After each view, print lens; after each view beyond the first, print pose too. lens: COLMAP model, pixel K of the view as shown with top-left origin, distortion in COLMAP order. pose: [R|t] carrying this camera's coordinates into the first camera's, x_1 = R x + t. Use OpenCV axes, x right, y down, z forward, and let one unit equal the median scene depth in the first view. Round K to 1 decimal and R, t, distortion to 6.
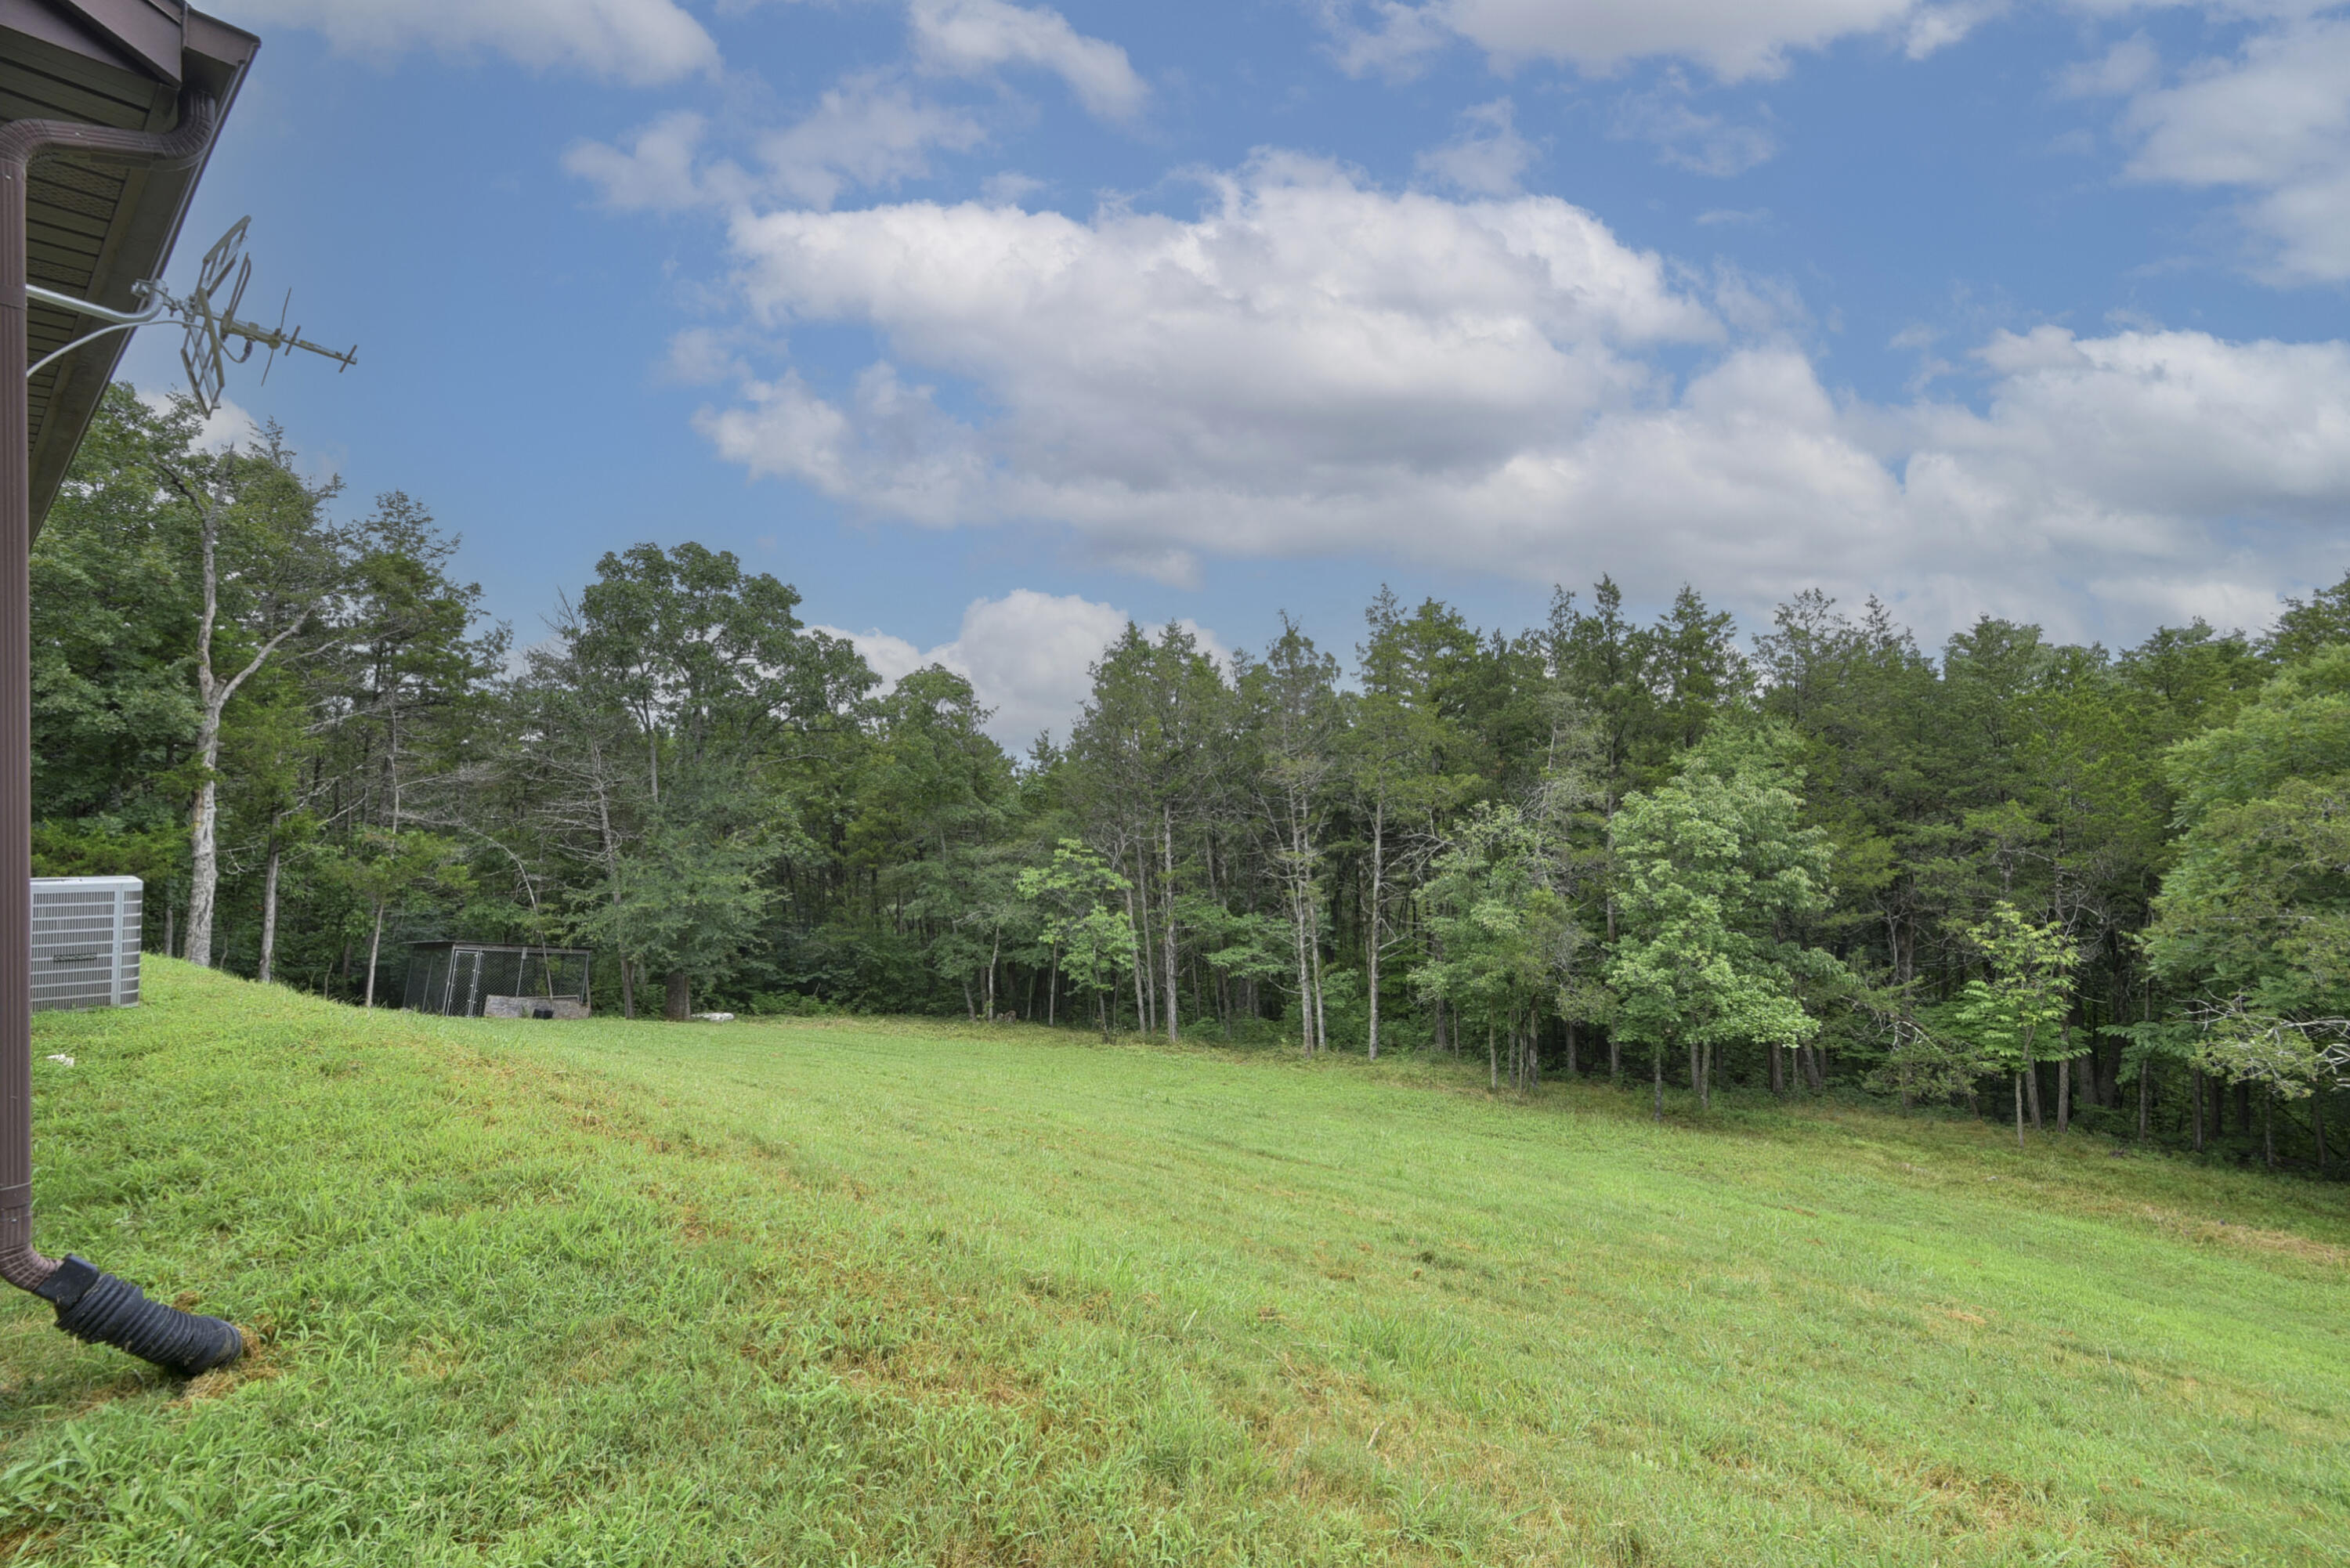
lens RADIAL K [[1100.2, 0, 1173.1], [0, 1100.2, 818.7], [0, 0, 1]] dist [-0.000426, -0.000251]
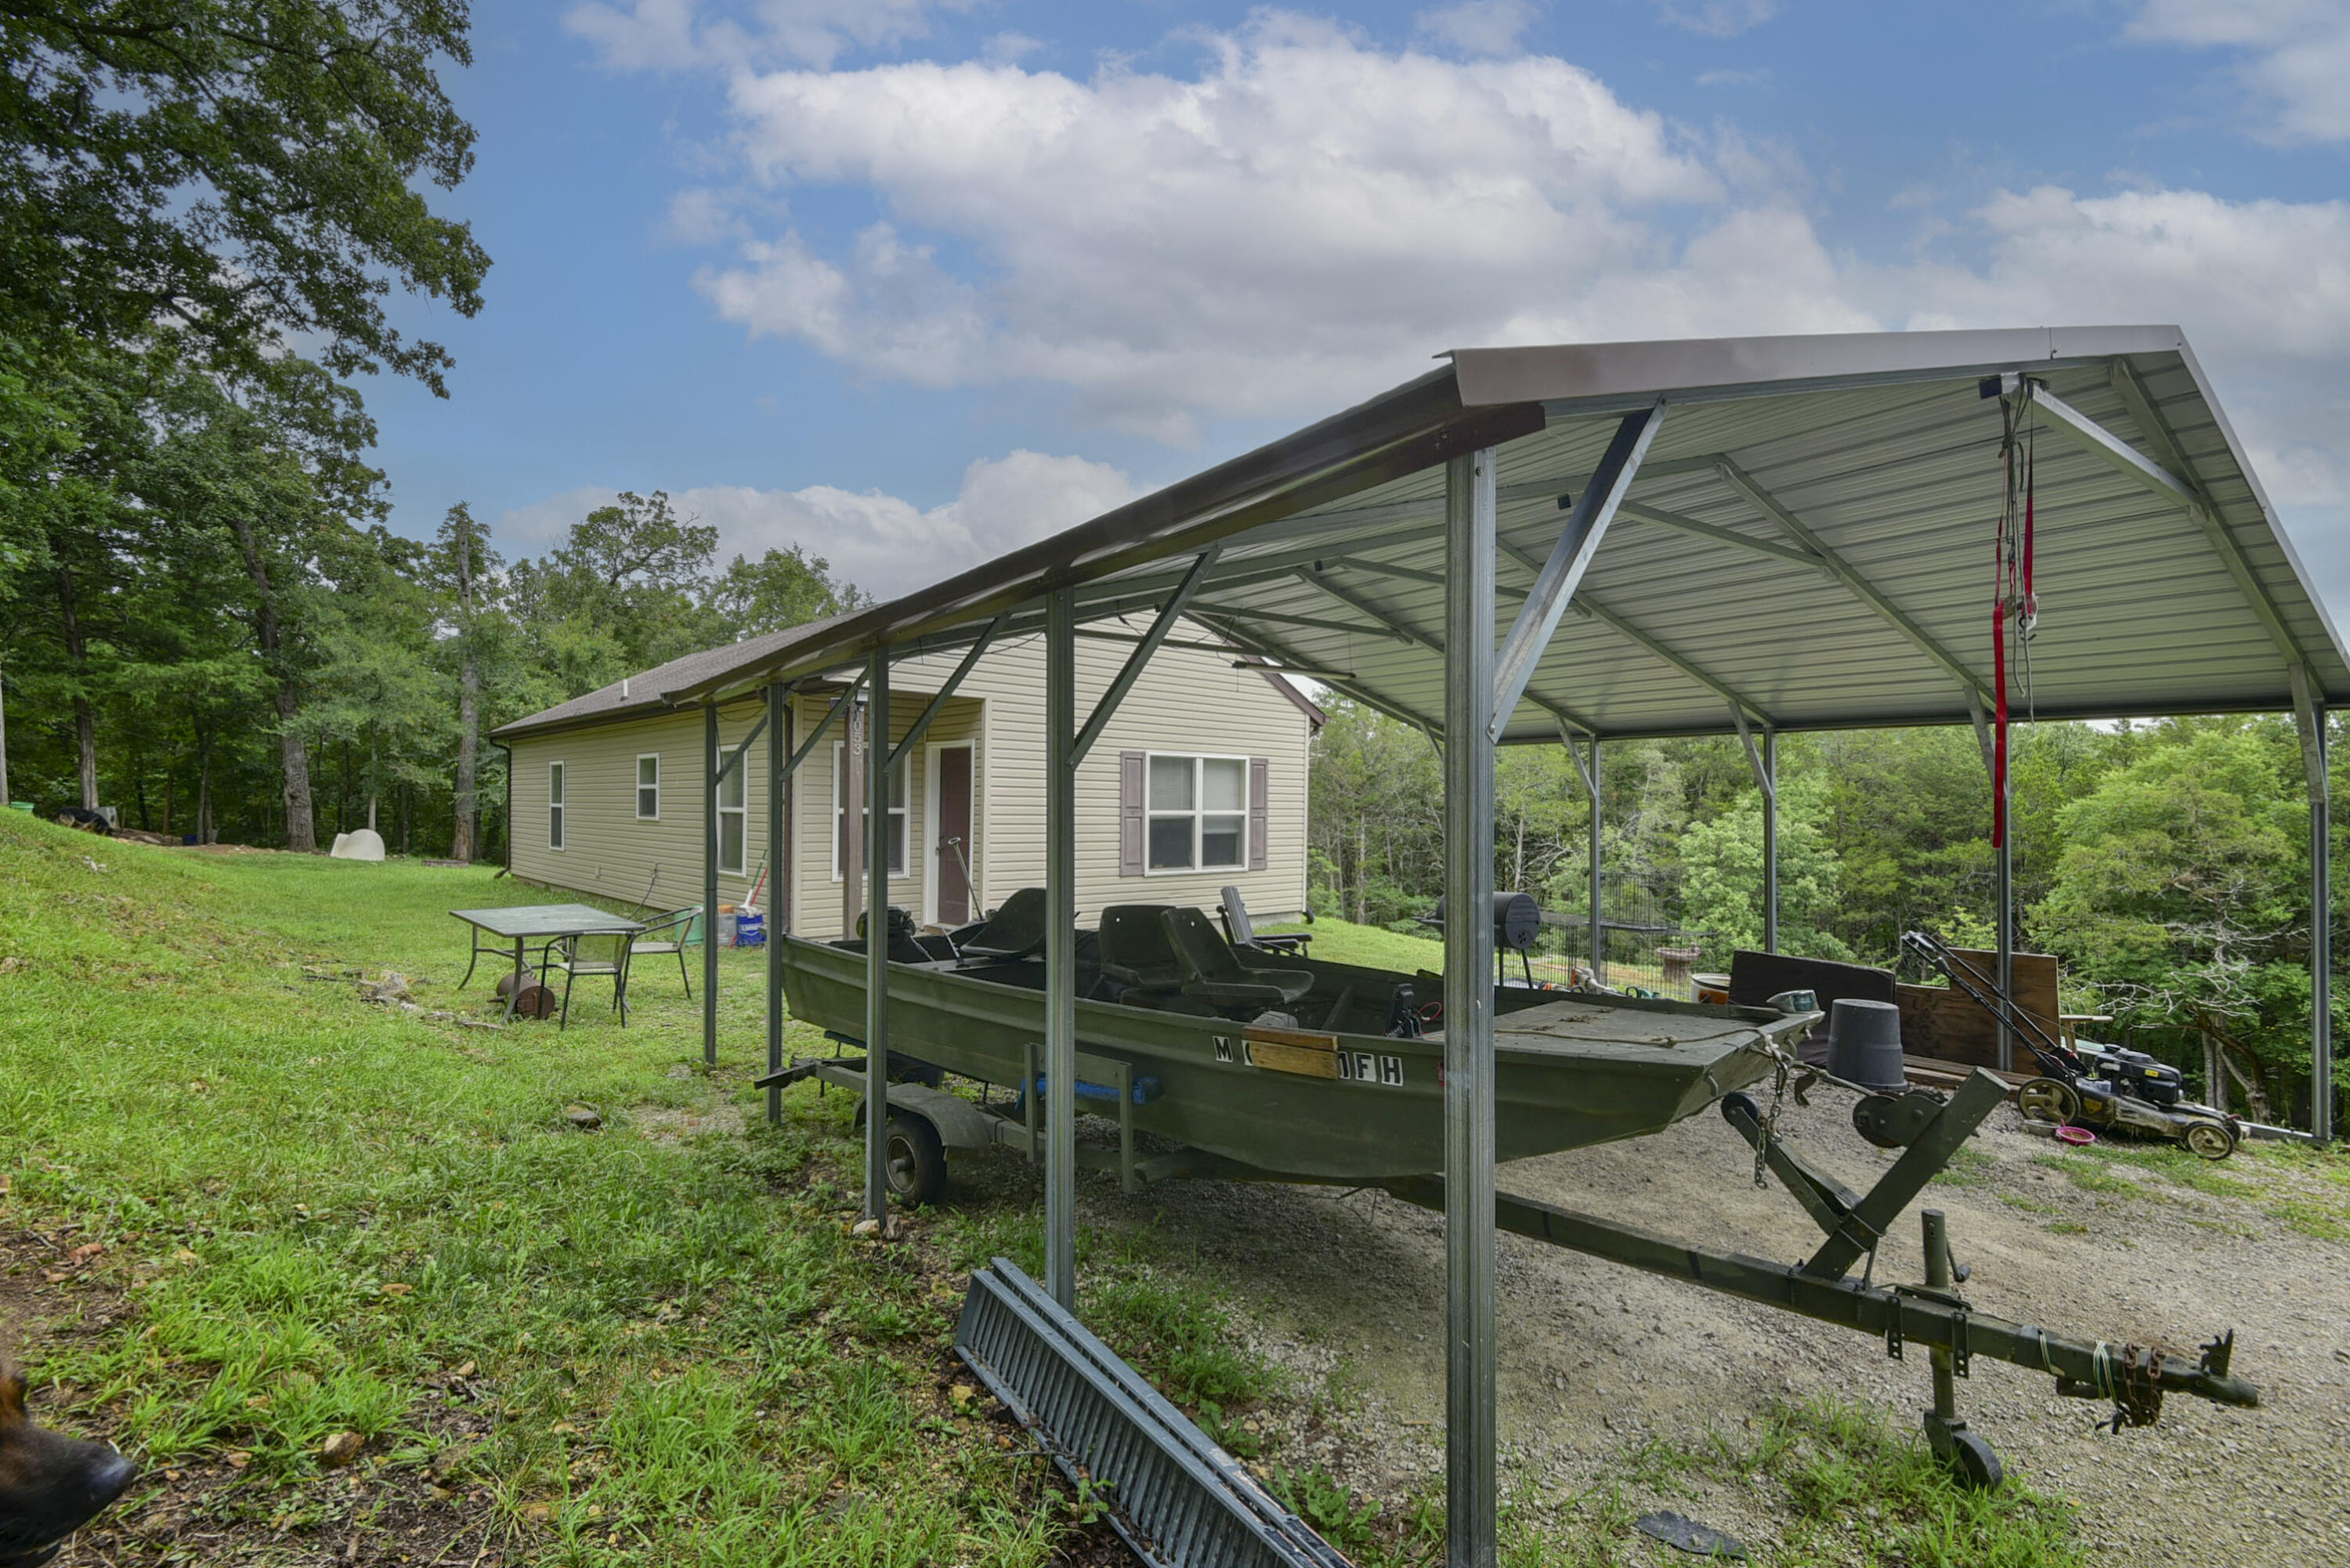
lens RADIAL K [[1043.2, 0, 1143.4], [0, 1043.2, 799.4], [0, 0, 1]] dist [0.000134, -0.000199]
pose [[0.984792, 0.036117, -0.169943, -0.061096], [-0.037663, 0.999273, -0.005876, -0.012984], [0.169608, 0.012187, 0.985436, -0.382765]]
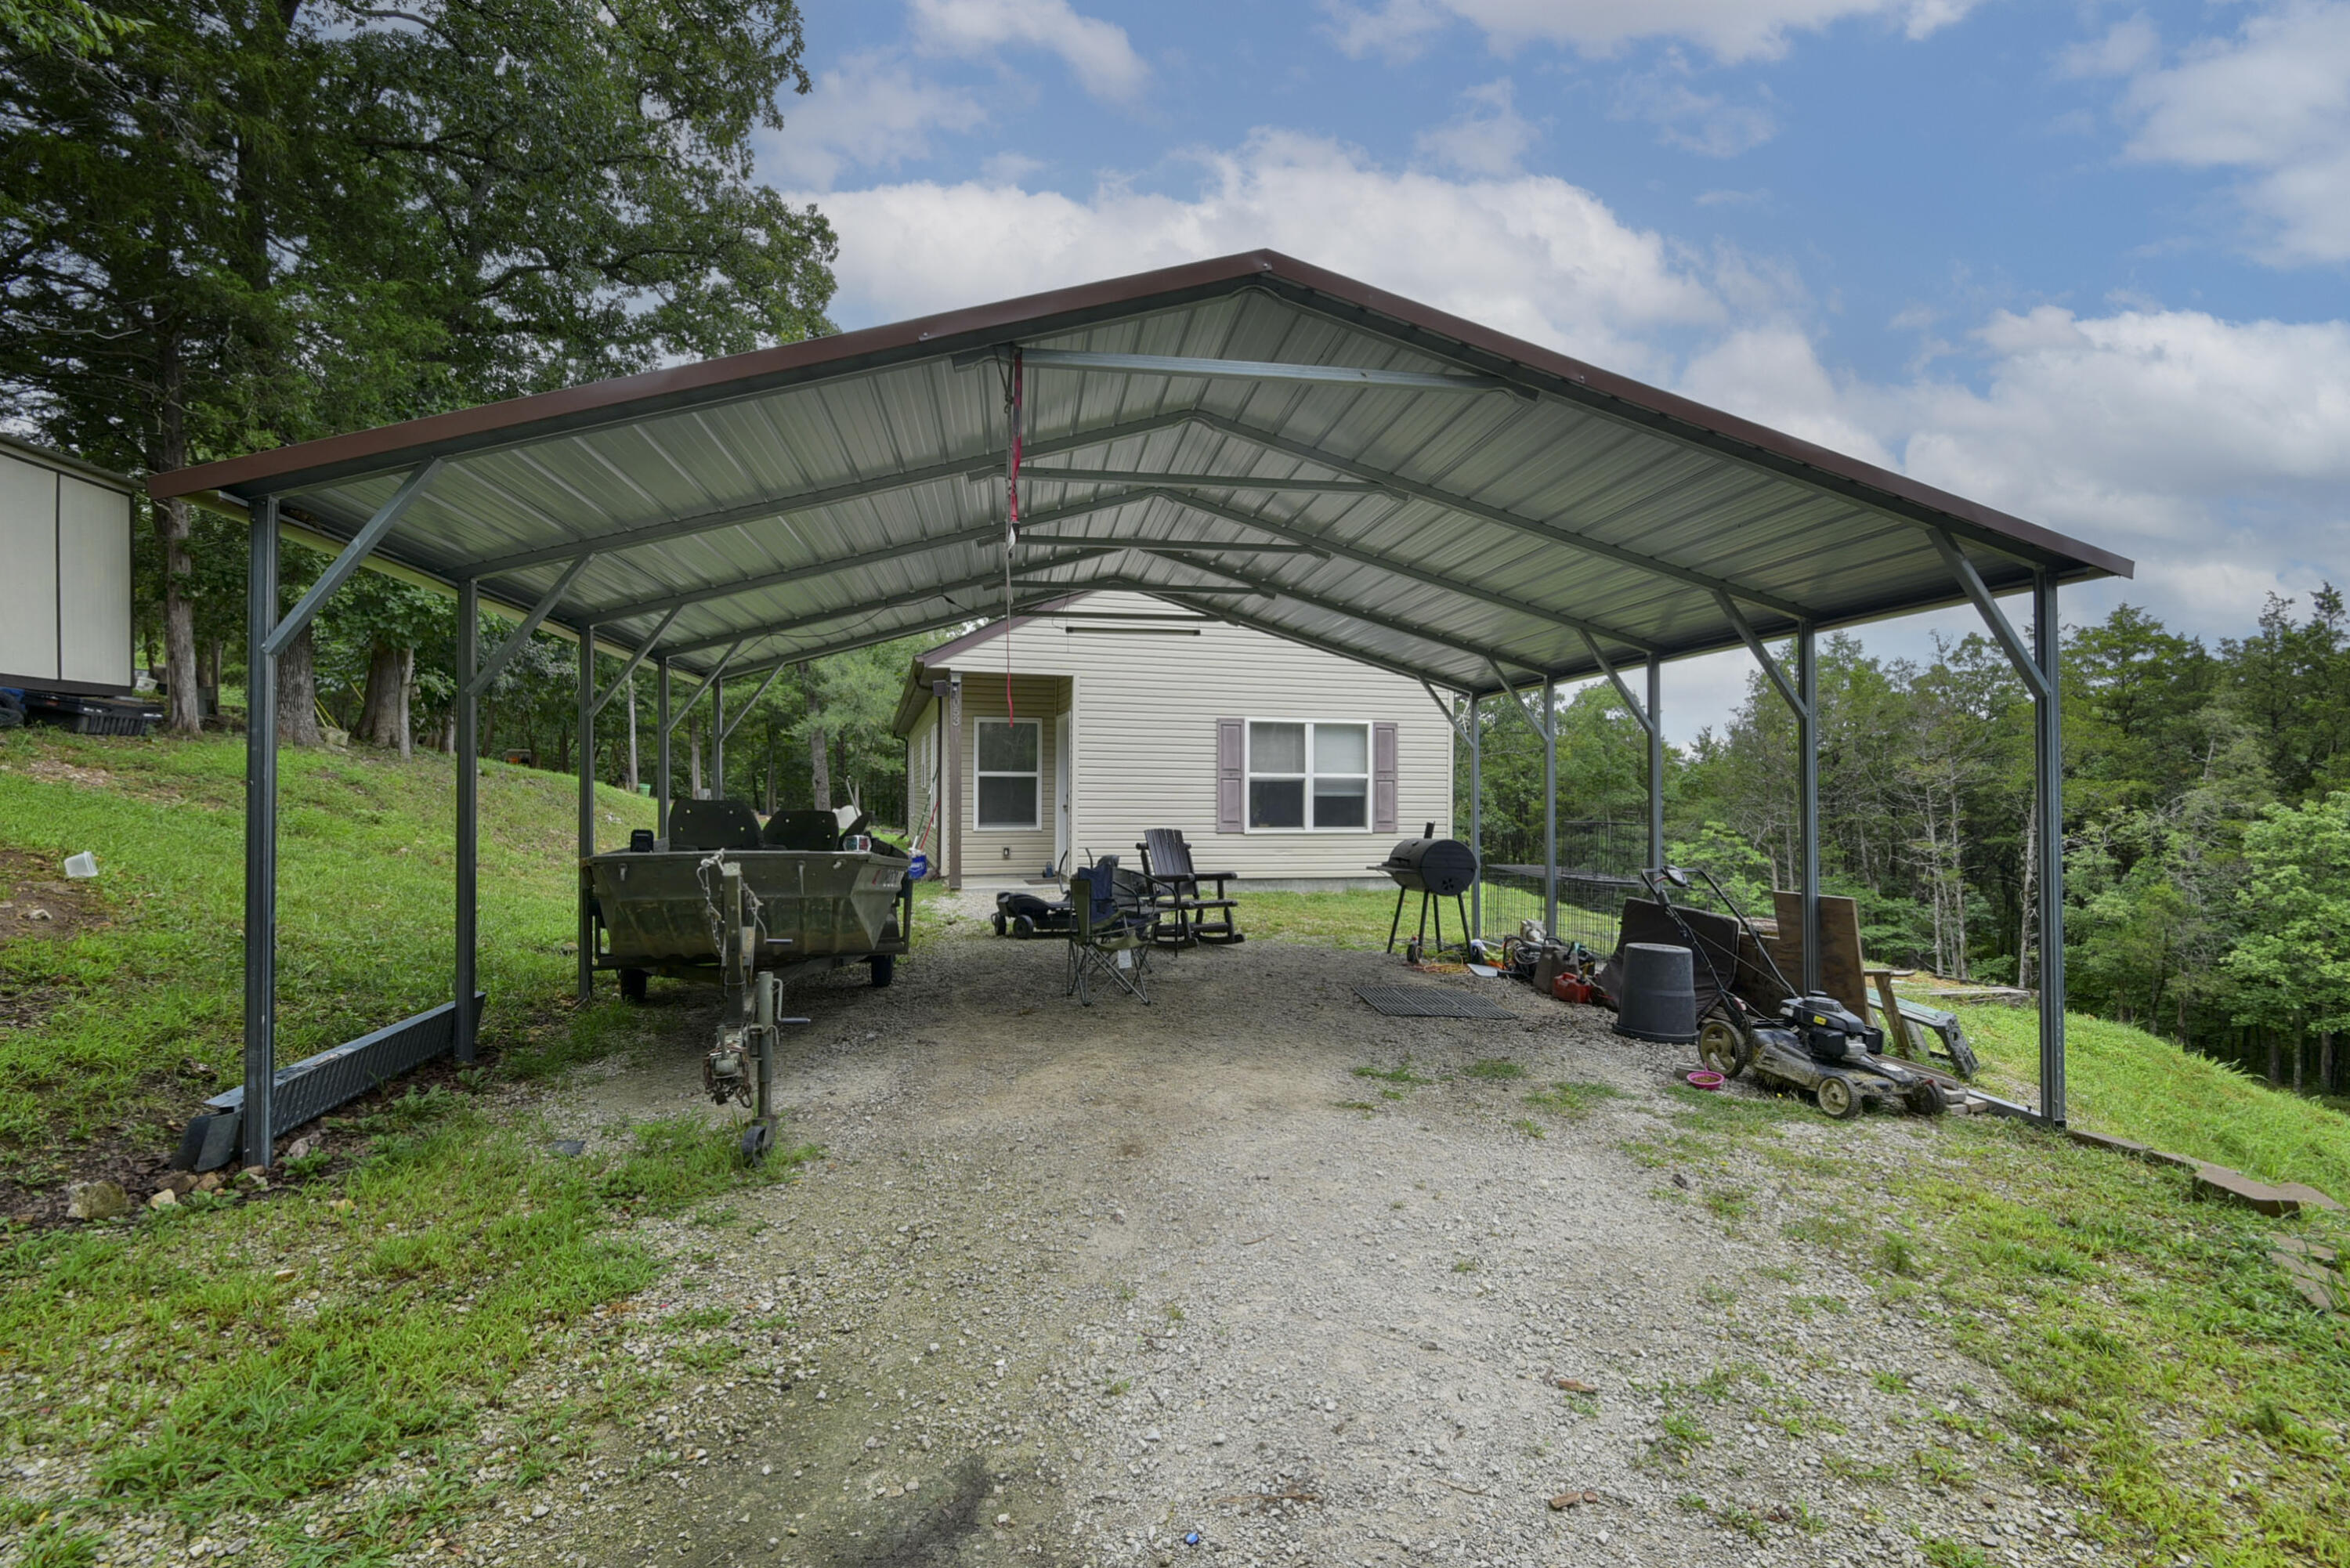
lens RADIAL K [[1043.2, 0, 1143.4], [0, 1043.2, 799.4], [0, 0, 1]] dist [0.000134, -0.000199]
pose [[0.804562, 0.037220, -0.592702, 0.090862], [-0.033266, 0.999292, 0.017595, -0.006467], [0.592937, 0.005560, 0.805230, -0.361339]]
